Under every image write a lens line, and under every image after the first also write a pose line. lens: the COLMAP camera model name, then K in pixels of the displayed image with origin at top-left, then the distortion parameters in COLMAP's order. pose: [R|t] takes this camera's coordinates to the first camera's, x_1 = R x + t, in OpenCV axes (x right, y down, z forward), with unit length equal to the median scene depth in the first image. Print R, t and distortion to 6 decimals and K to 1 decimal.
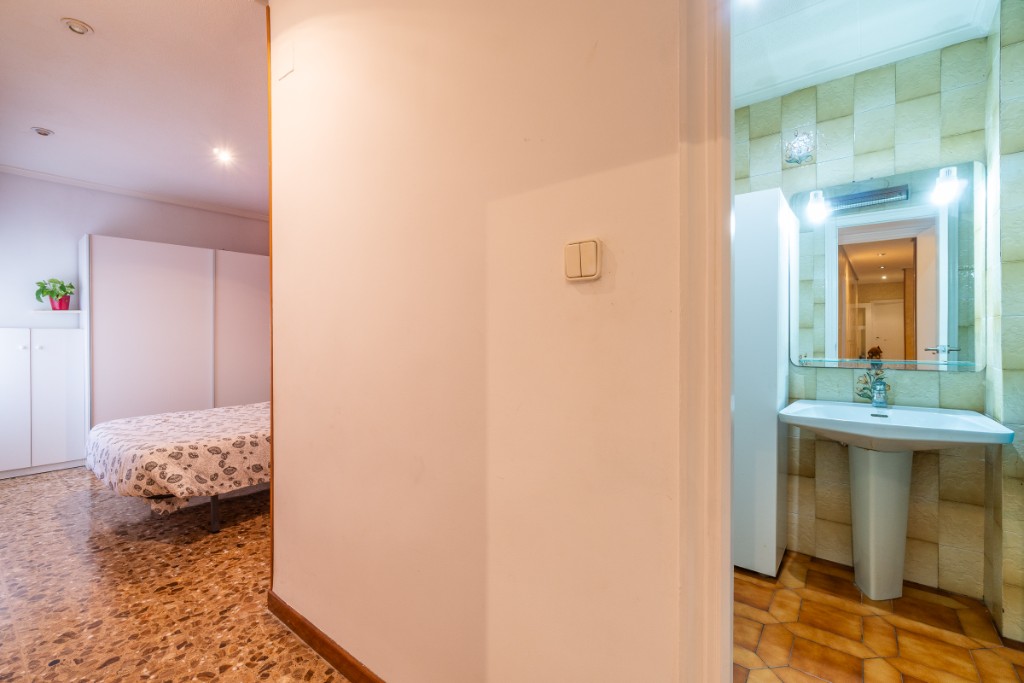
lens RADIAL K [[441.2, 0, 516.6], [0, 441.2, 354.3], [0, 0, 1]] dist [-0.001959, -0.000456]
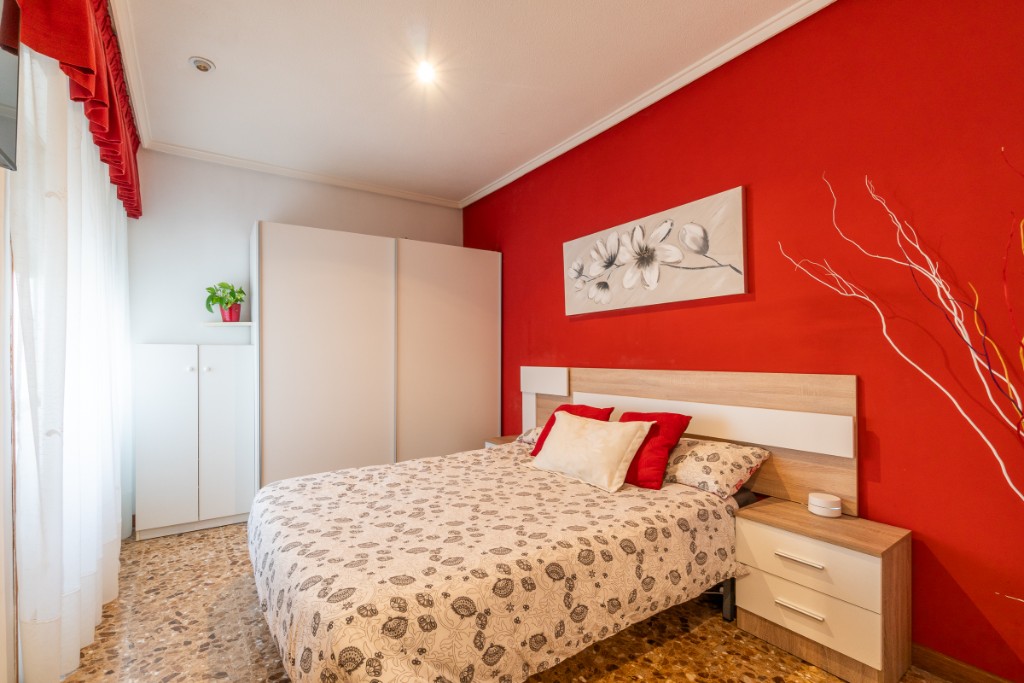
lens RADIAL K [[457.2, 0, 509.2], [0, 457.2, 373.6], [0, 0, 1]] dist [-0.001249, -0.000289]
pose [[0.958182, 0.007622, -0.286059, -0.423438], [-0.005956, 0.999960, 0.006694, -0.020479], [0.286098, -0.004710, 0.958189, 0.471120]]
